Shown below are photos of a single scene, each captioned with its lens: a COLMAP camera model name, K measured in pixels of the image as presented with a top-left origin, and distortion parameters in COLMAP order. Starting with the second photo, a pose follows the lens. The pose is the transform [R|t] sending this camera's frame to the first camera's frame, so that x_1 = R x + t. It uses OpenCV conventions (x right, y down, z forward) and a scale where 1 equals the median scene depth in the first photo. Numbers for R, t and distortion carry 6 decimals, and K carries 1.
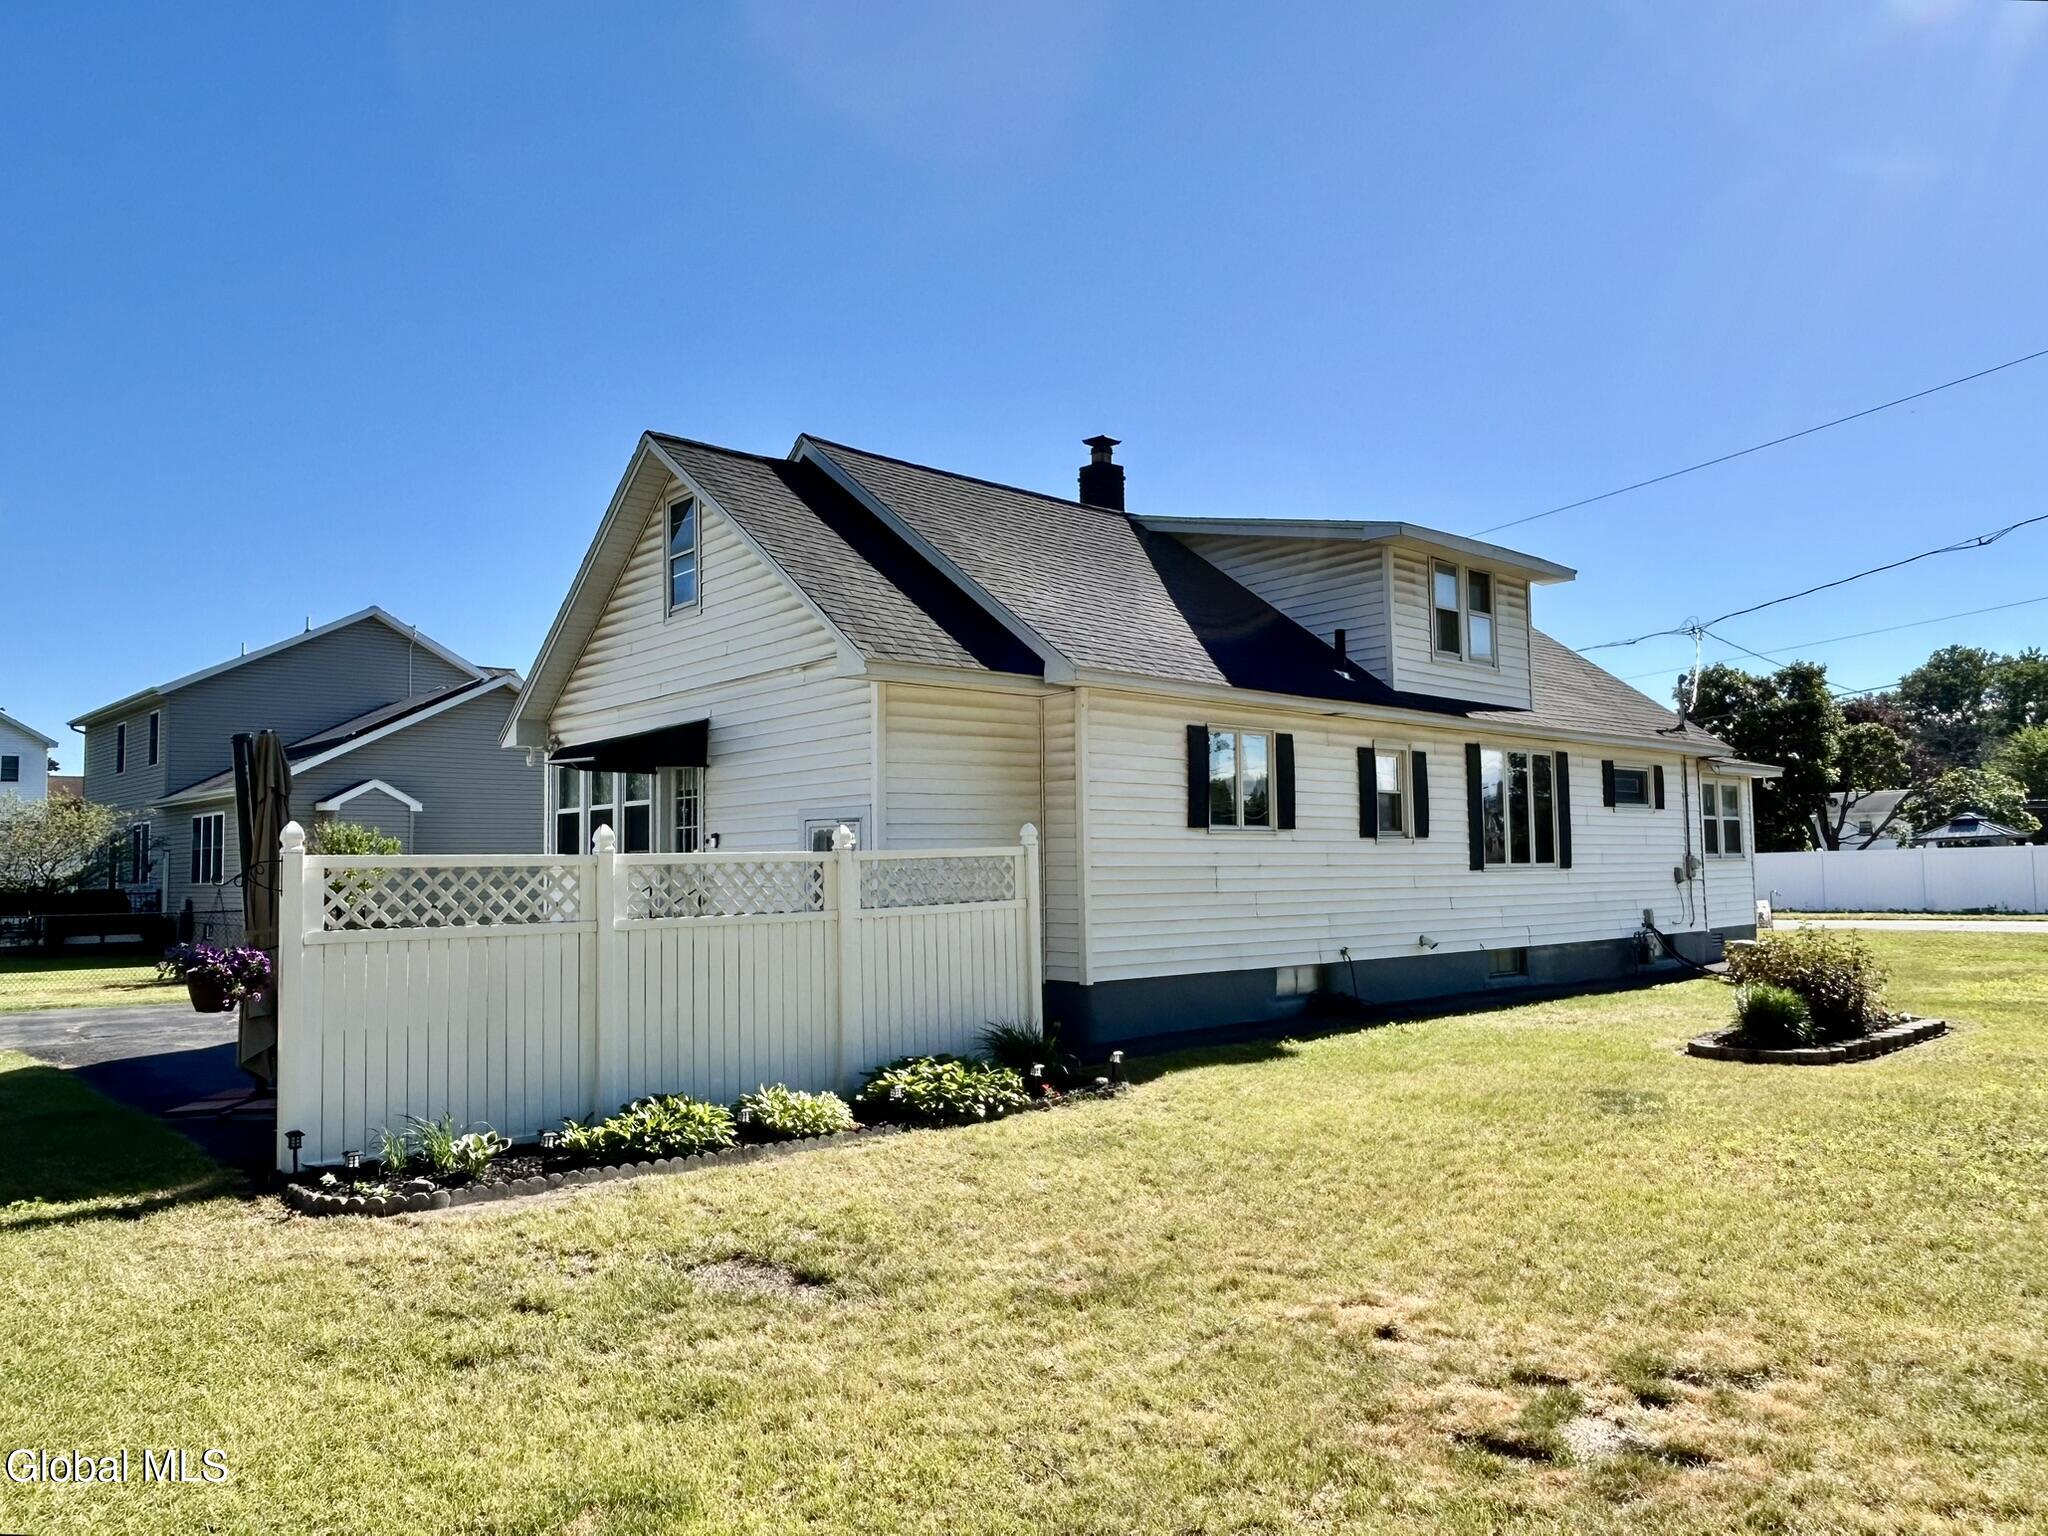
lens RADIAL K [[1385.5, 0, 1024.0], [0, 1385.5, 768.0], [0, 0, 1]] dist [-0.001819, -0.000367]
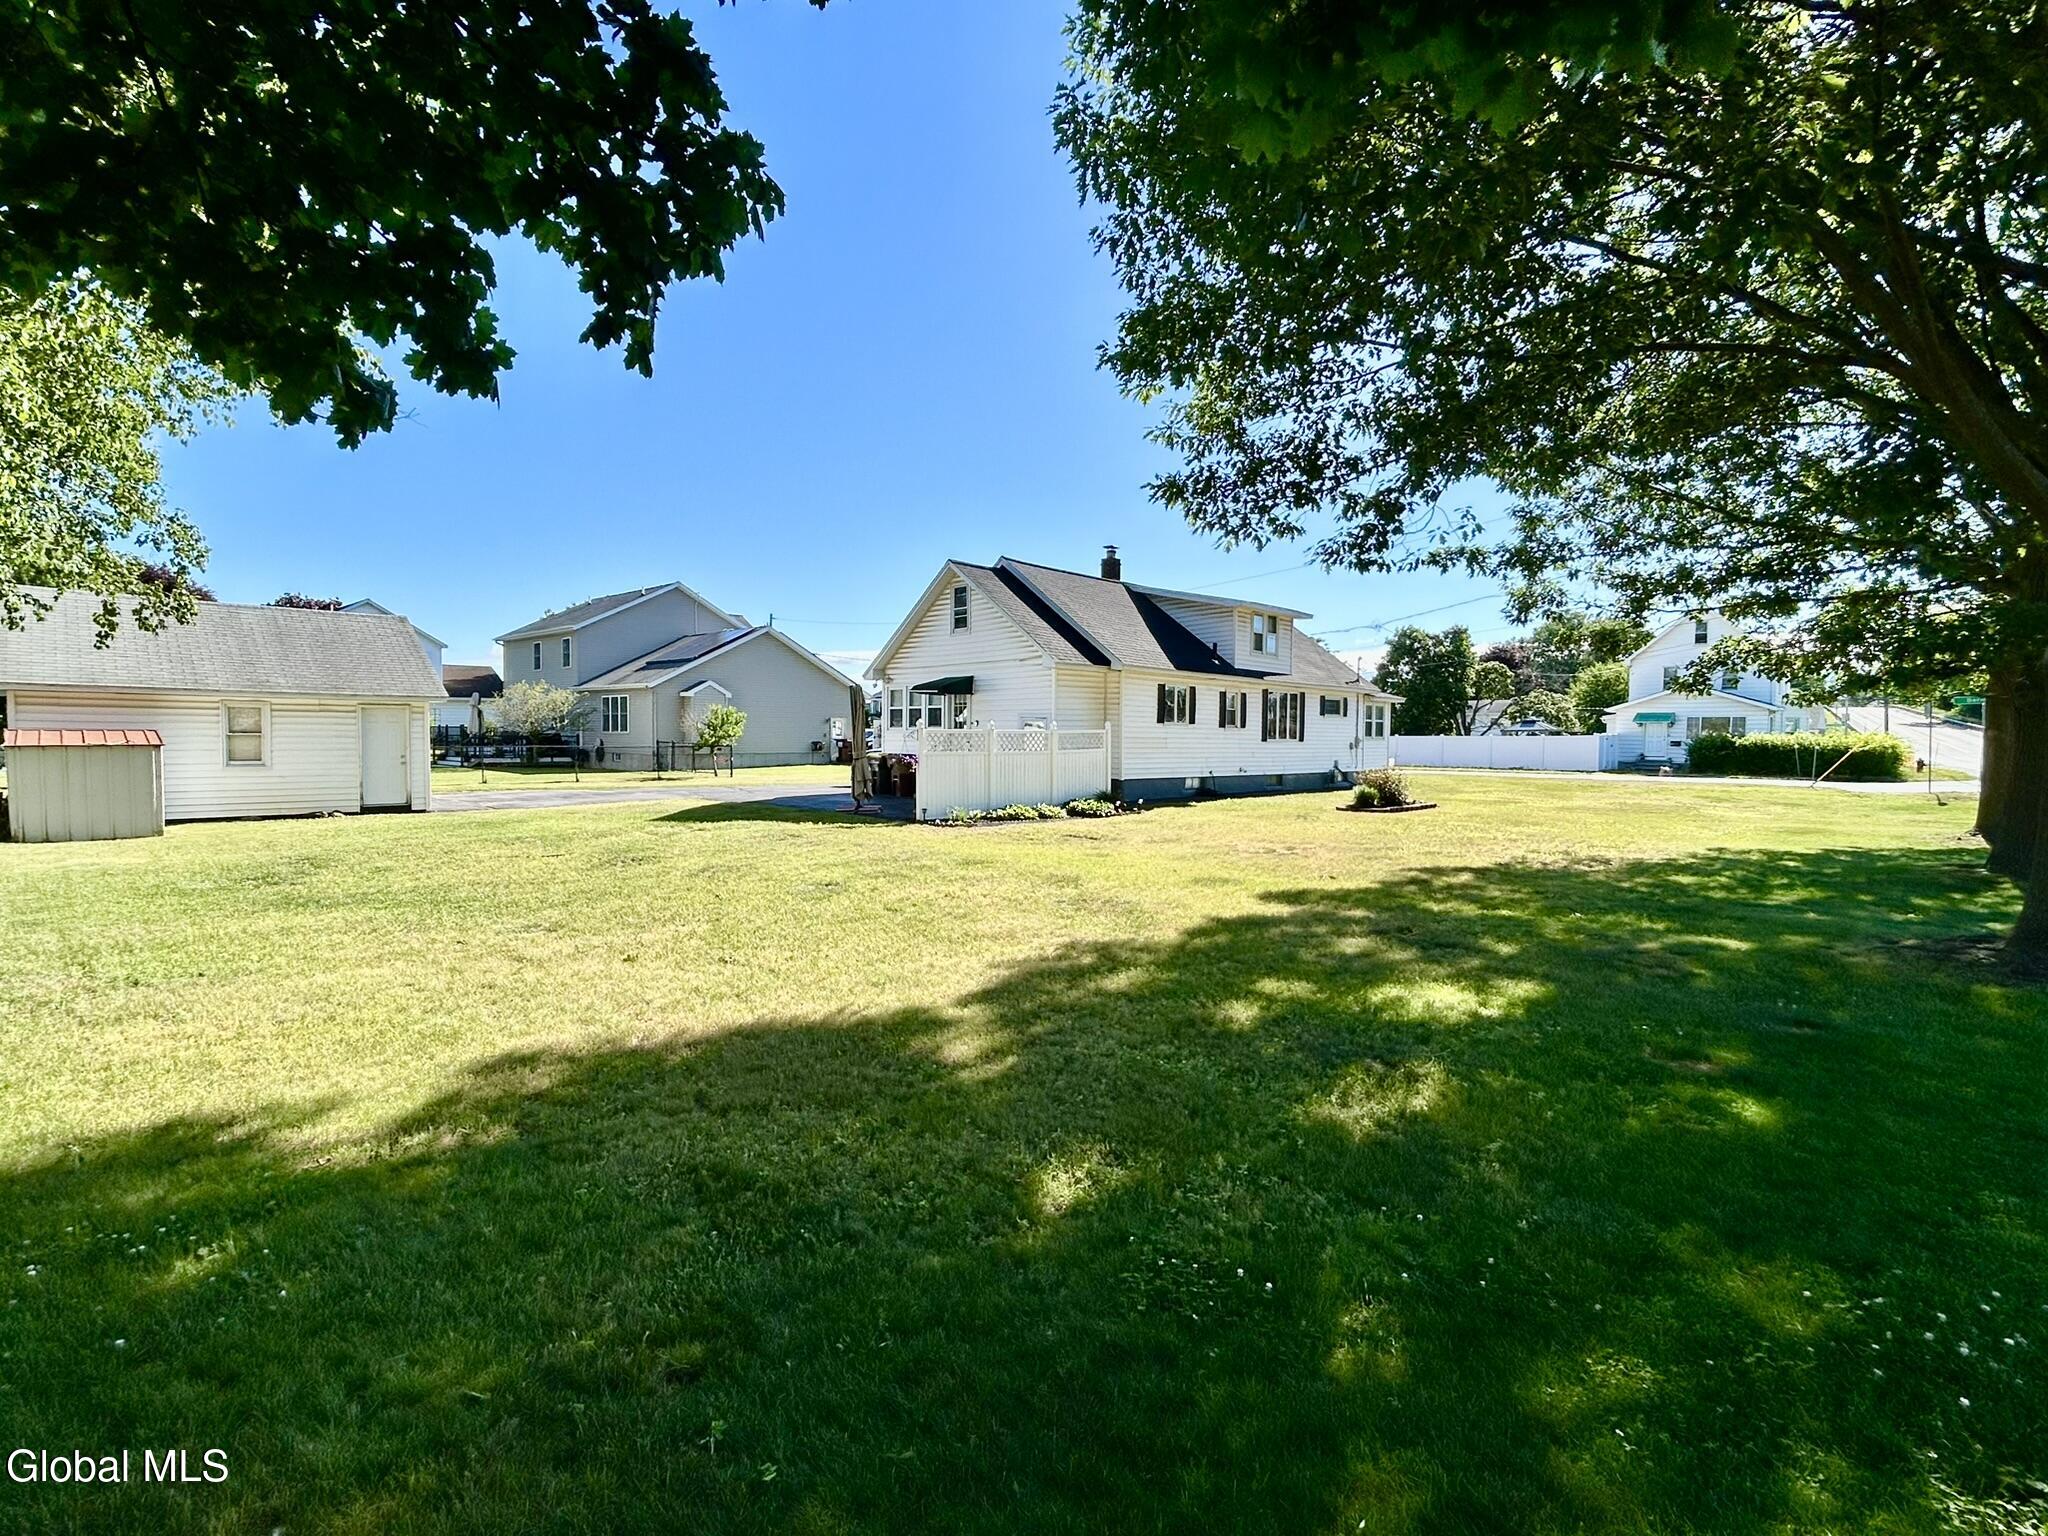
lens RADIAL K [[895.1, 0, 1024.0], [0, 895.1, 768.0], [0, 0, 1]] dist [0.001173, 0.000036]
pose [[0.998378, 0.023499, 0.051850, -0.186451], [-0.029136, 0.993416, 0.110794, -0.044965], [-0.048905, -0.112125, 0.992490, -0.581072]]
